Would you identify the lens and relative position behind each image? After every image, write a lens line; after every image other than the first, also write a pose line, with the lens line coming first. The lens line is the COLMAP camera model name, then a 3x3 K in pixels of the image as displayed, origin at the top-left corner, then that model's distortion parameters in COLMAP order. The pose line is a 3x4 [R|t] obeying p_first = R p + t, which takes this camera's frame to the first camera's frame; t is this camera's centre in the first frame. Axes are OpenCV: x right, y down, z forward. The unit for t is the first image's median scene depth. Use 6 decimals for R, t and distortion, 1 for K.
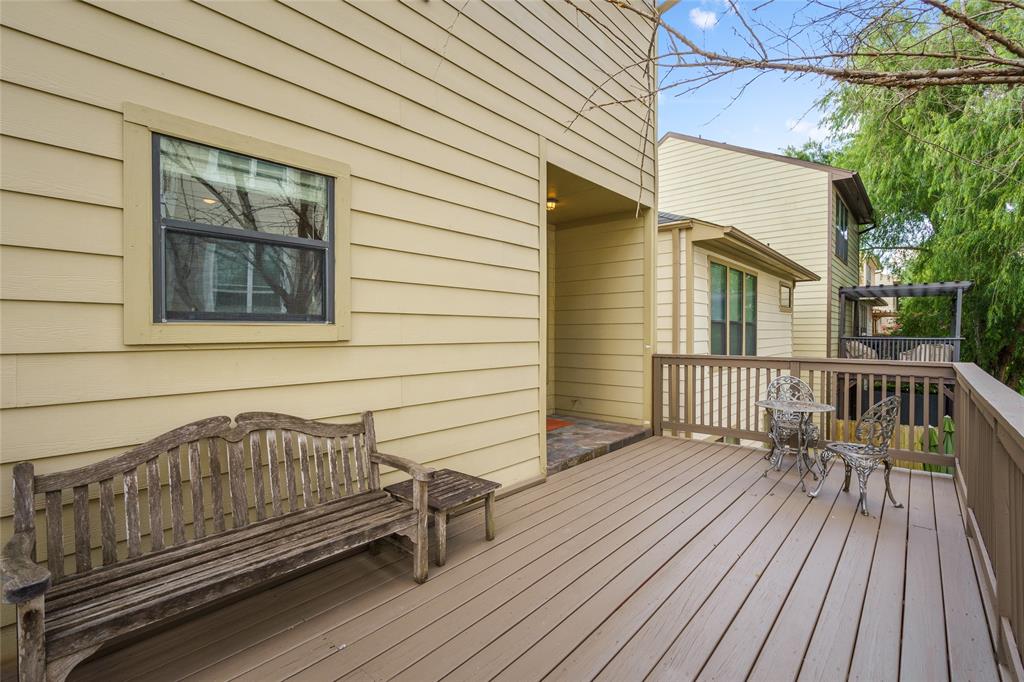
lens RADIAL K [[472.2, 0, 519.5], [0, 472.2, 341.3], [0, 0, 1]] dist [0.000068, 0.004217]
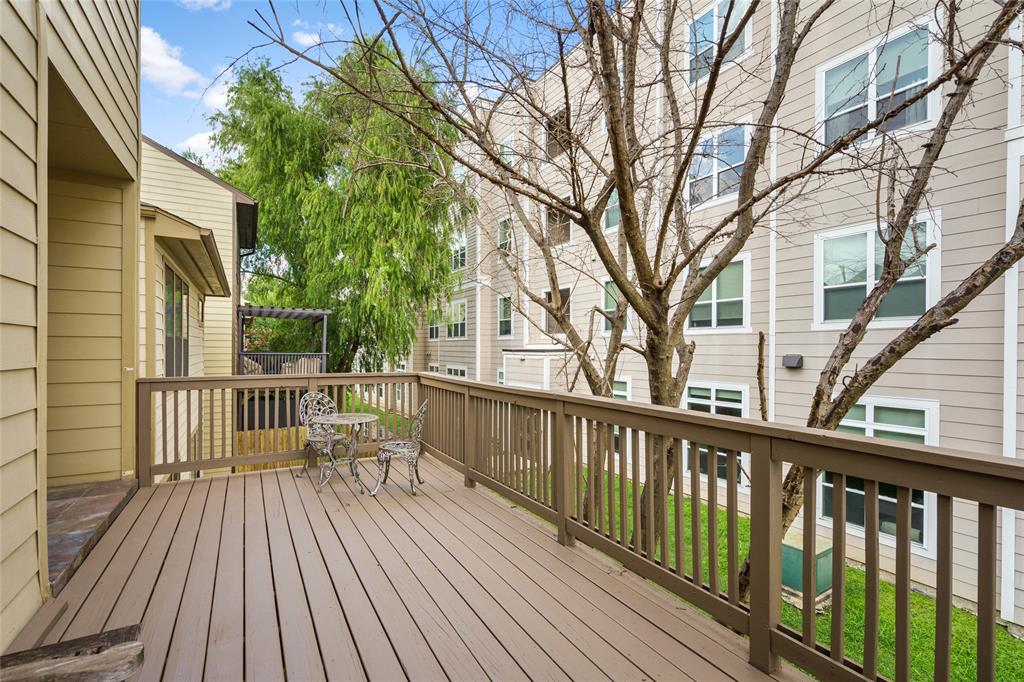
lens RADIAL K [[472.2, 0, 518.9], [0, 472.2, 344.5], [0, 0, 1]] dist [0.000068, 0.004217]
pose [[0.334973, 0.011509, 0.942157, -0.186299], [0.015426, 0.999724, -0.017696, -0.003811], [-0.942101, 0.020461, 0.334703, 0.158738]]
